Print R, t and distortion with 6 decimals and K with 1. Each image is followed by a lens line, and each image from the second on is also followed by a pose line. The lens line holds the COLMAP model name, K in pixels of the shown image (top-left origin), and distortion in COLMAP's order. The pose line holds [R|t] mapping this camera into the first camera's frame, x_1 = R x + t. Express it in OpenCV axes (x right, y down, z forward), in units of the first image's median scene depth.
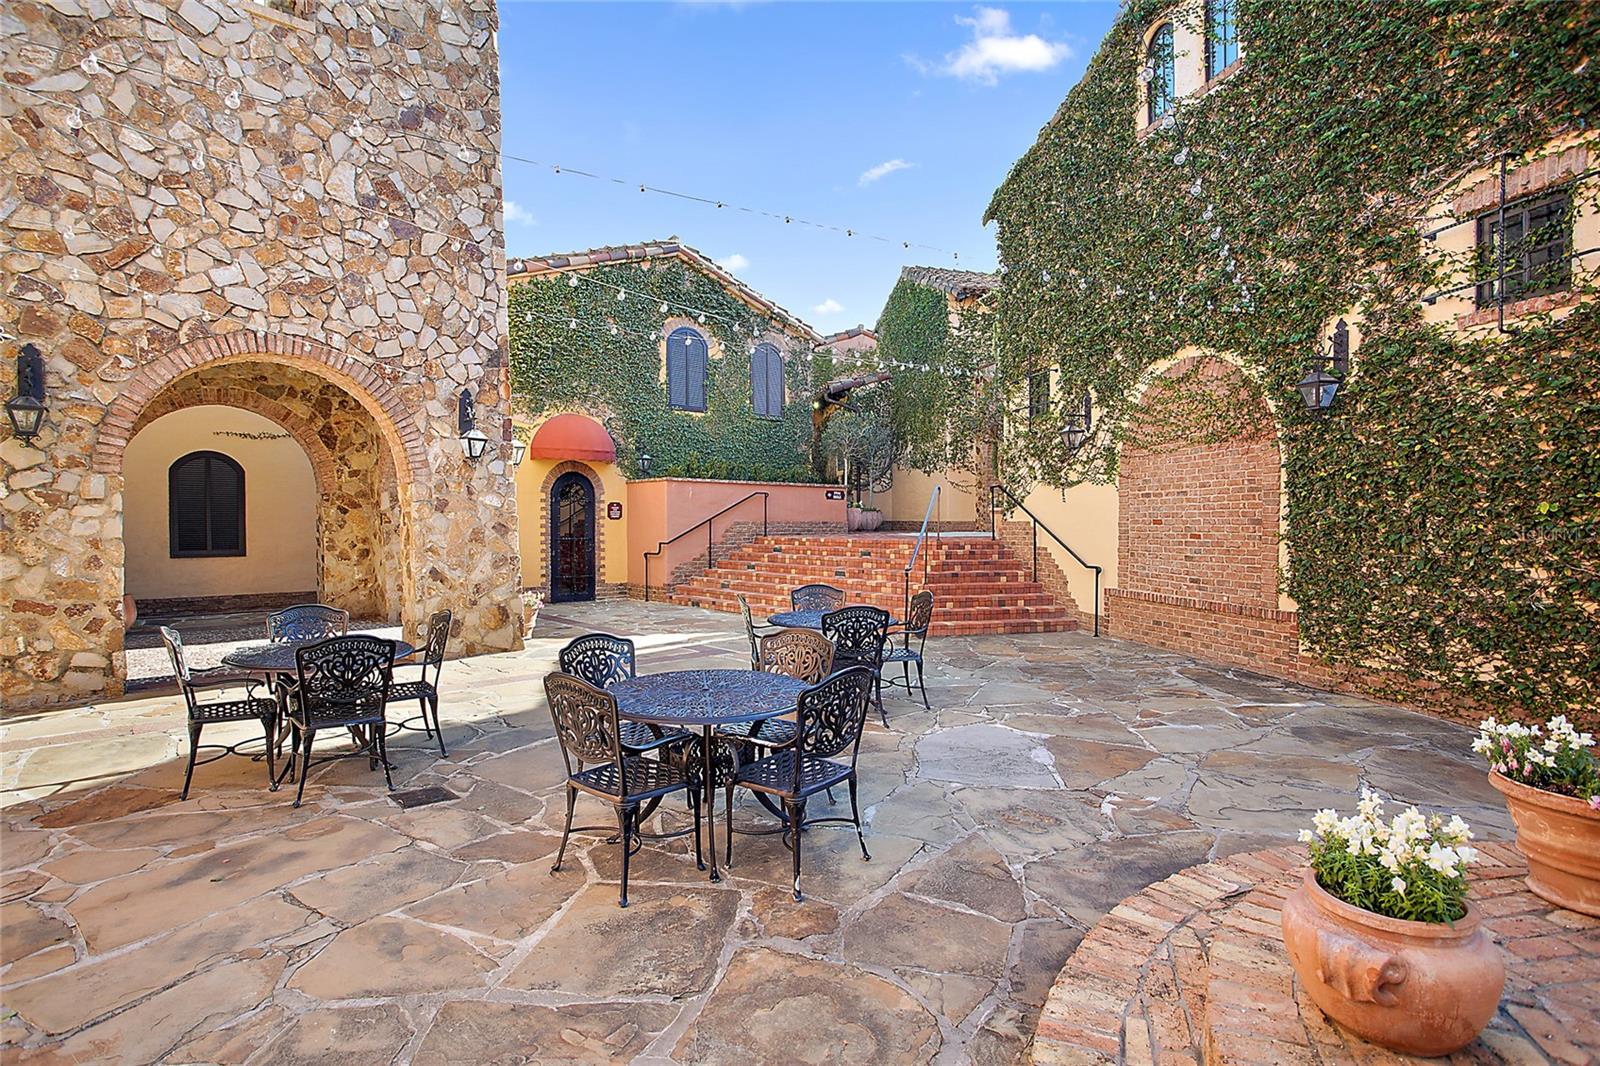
lens RADIAL K [[795.2, 0, 776.5], [0, 795.2, 511.6], [0, 0, 1]] dist [-0.050876, 0.015741]
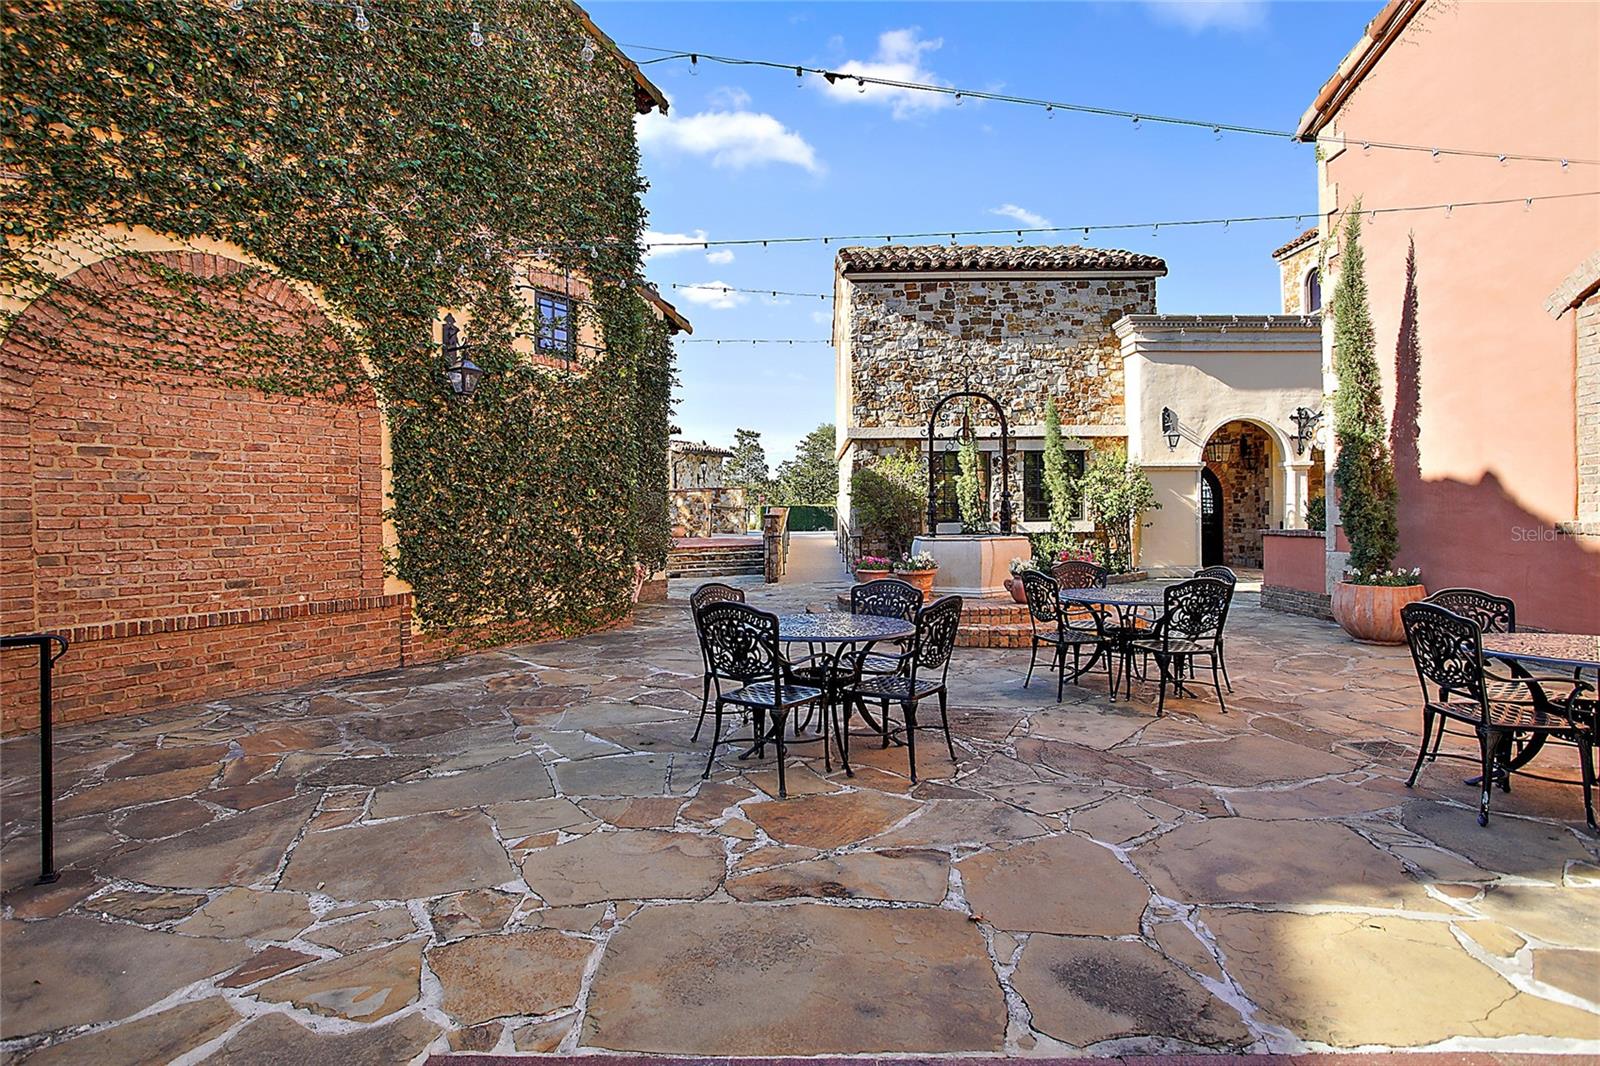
lens RADIAL K [[795.2, 0, 809.8], [0, 795.2, 499.4], [0, 0, 1]] dist [-0.050876, 0.015741]
pose [[-0.748429, 0.022861, 0.662821, -0.346598], [0.010640, 0.999691, -0.022465, 0.039553], [-0.663130, -0.009761, -0.748441, 1.368057]]
